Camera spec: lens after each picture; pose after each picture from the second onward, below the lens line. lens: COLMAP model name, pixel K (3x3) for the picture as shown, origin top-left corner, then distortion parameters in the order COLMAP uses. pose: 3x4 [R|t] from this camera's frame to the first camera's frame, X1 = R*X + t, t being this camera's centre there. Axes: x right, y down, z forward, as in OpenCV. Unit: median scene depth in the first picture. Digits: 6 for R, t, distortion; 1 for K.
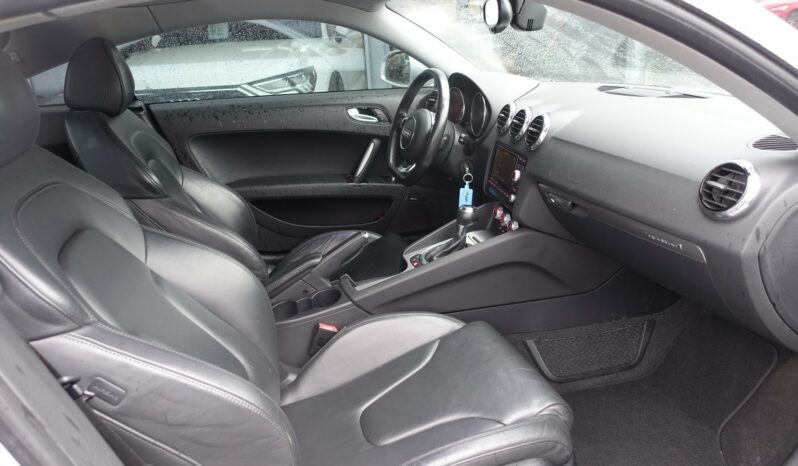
lens RADIAL K [[528.6, 0, 399.0], [0, 528.6, 233.0], [0, 0, 1]] dist [-0.004923, 0.001834]
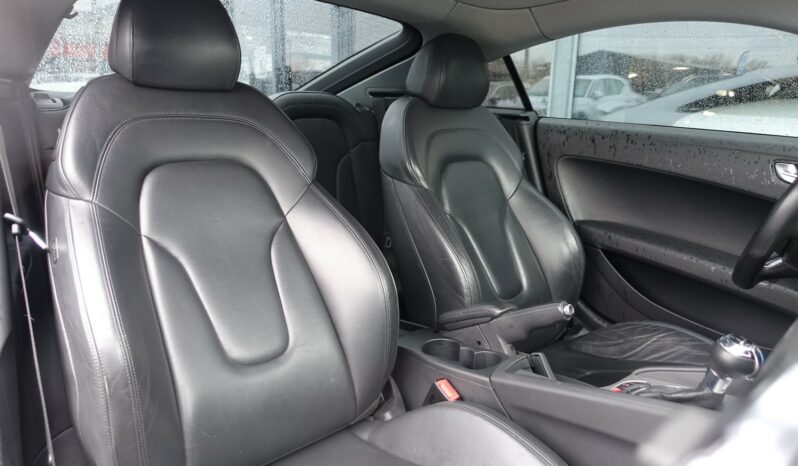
lens RADIAL K [[547.1, 0, 399.0], [0, 547.1, 233.0], [0, 0, 1]] dist [0.009556, 0.004937]
pose [[0.449603, 0.284883, -0.846581, 0.308791], [-0.375612, 0.920205, 0.110177, -0.063131], [0.810415, 0.268450, 0.520732, 0.333703]]
